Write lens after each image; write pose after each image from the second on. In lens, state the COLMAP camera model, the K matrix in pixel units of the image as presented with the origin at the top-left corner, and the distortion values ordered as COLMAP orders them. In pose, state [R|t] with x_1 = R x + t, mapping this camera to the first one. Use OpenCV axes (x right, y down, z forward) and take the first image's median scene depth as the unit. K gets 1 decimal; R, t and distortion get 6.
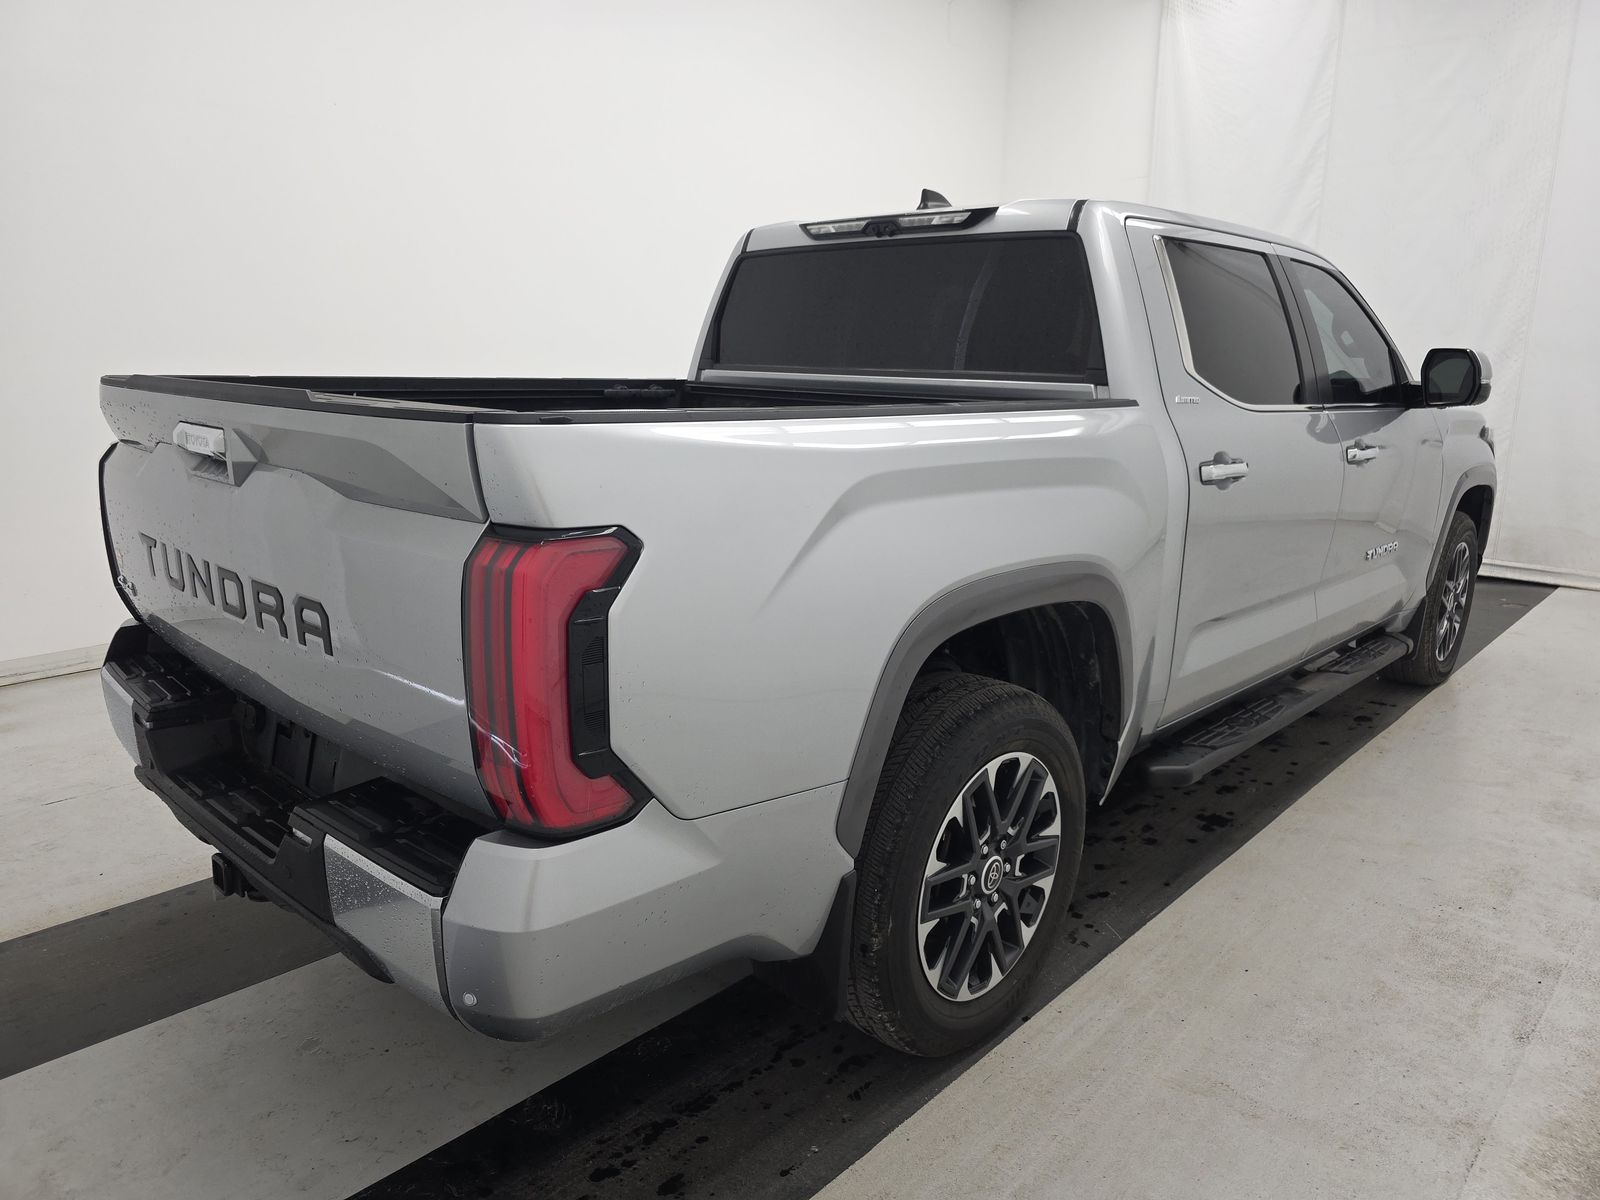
lens RADIAL K [[1077.5, 0, 800.0], [0, 1077.5, 600.0], [0, 0, 1]] dist [0.006289, 0.003338]
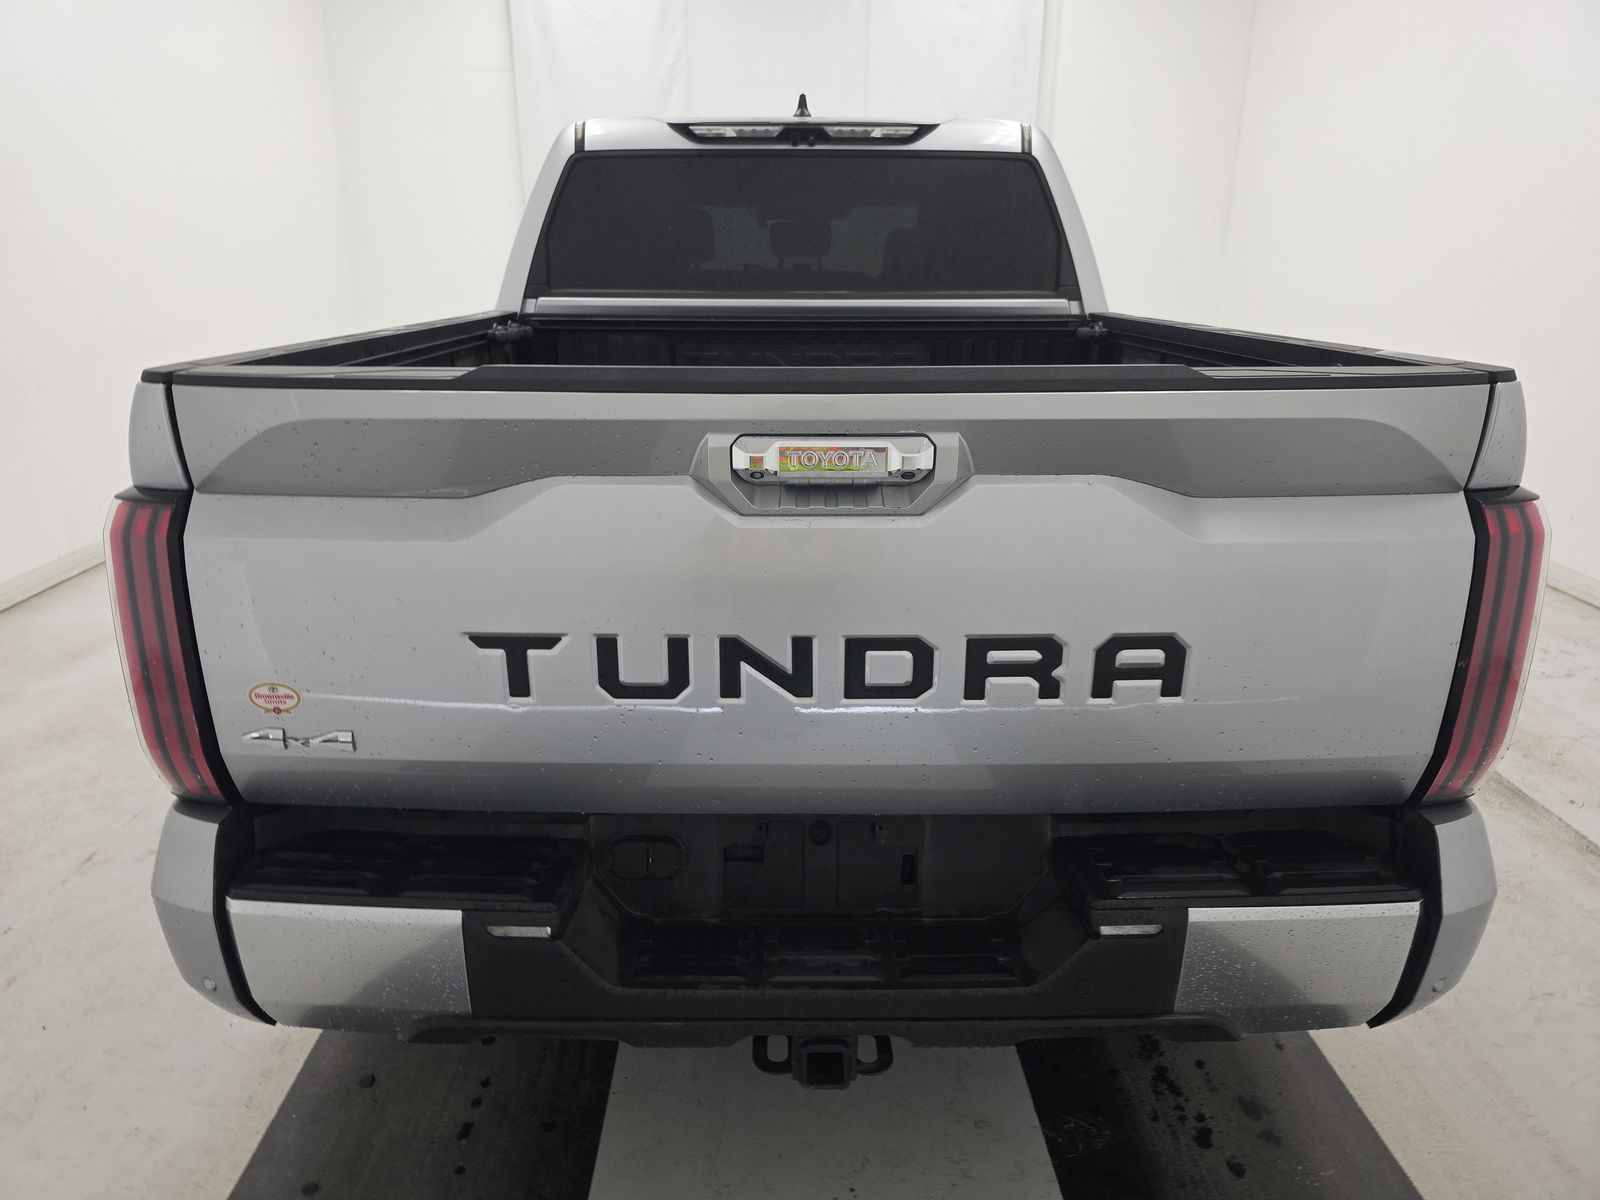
lens RADIAL K [[1077.5, 0, 800.0], [0, 1077.5, 600.0], [0, 0, 1]] dist [0.006289, 0.003338]
pose [[0.720137, -0.223161, 0.656964, -0.610167], [0.164943, 0.974782, 0.150316, -0.097405], [-0.673941, 0.000114, 0.738785, 0.320082]]
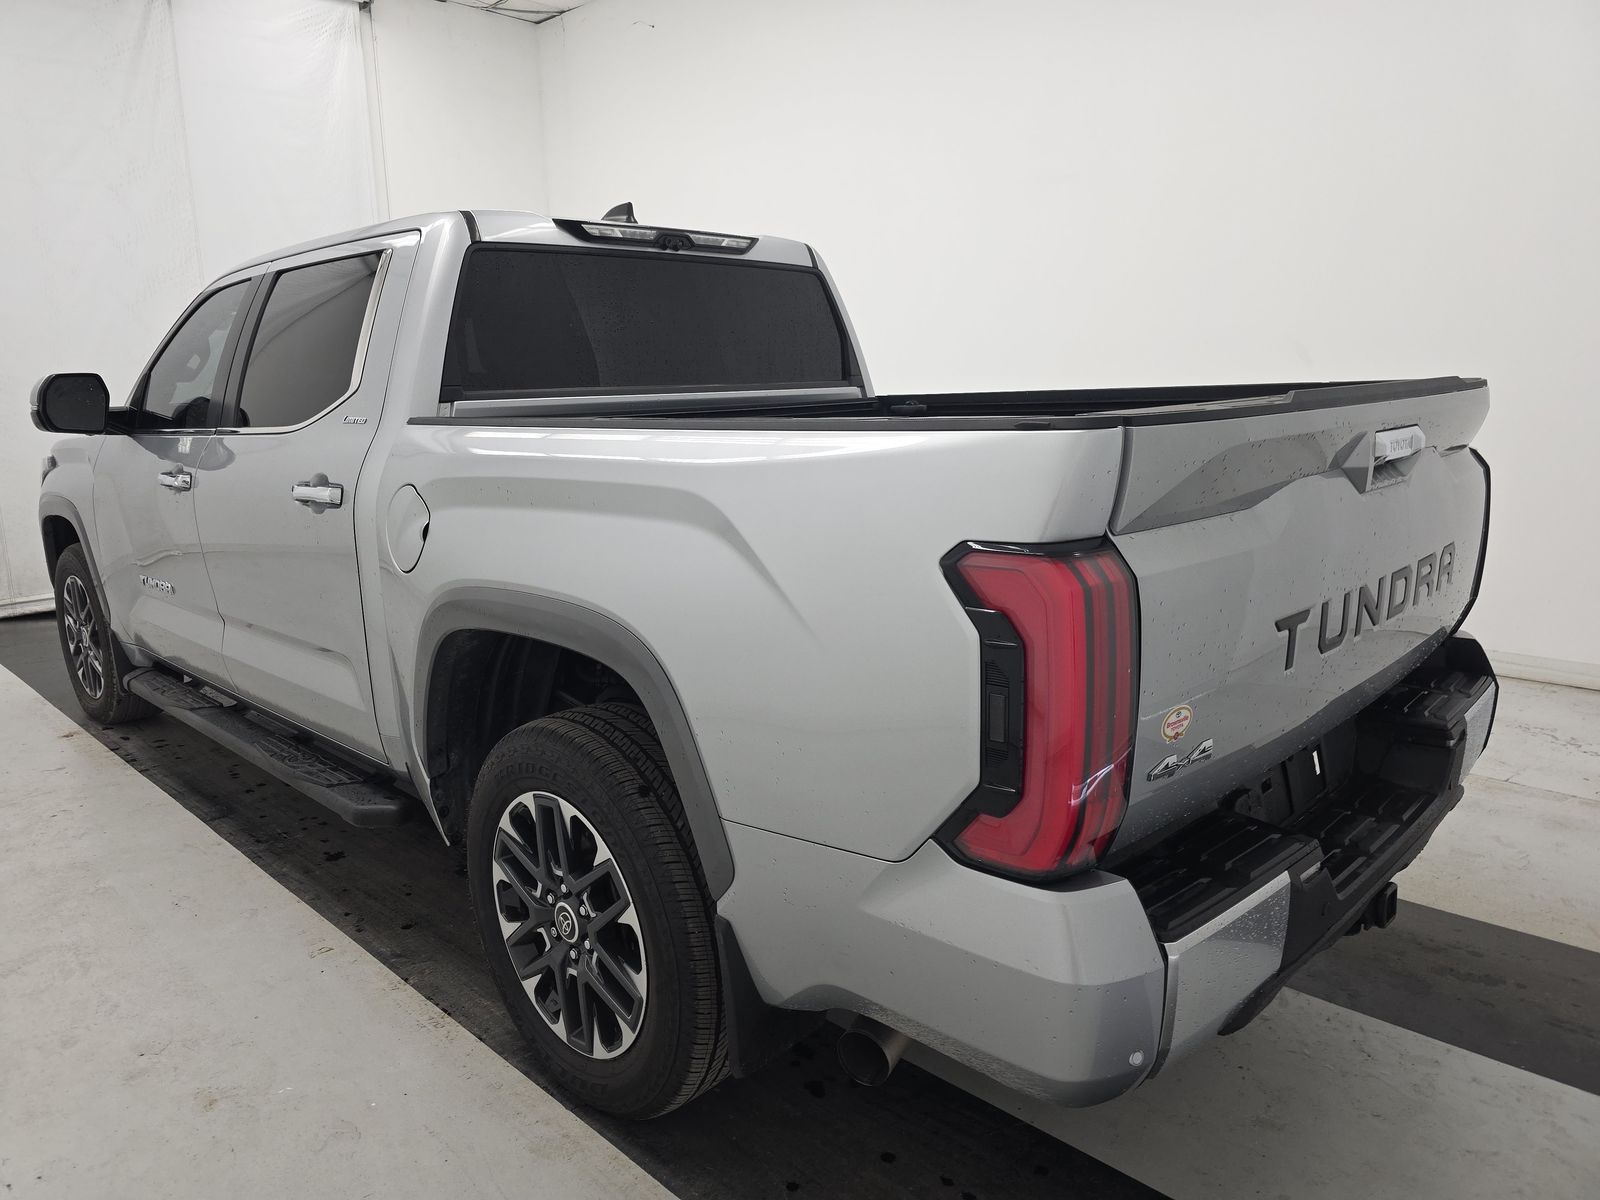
lens RADIAL K [[1077.5, 0, 800.0], [0, 1077.5, 600.0], [0, 0, 1]] dist [0.006289, 0.003338]
pose [[0.025018, -0.215391, 0.976207, -0.914288], [0.255441, 0.945474, 0.202064, -0.205970], [-0.966501, 0.244308, 0.078674, 0.883701]]
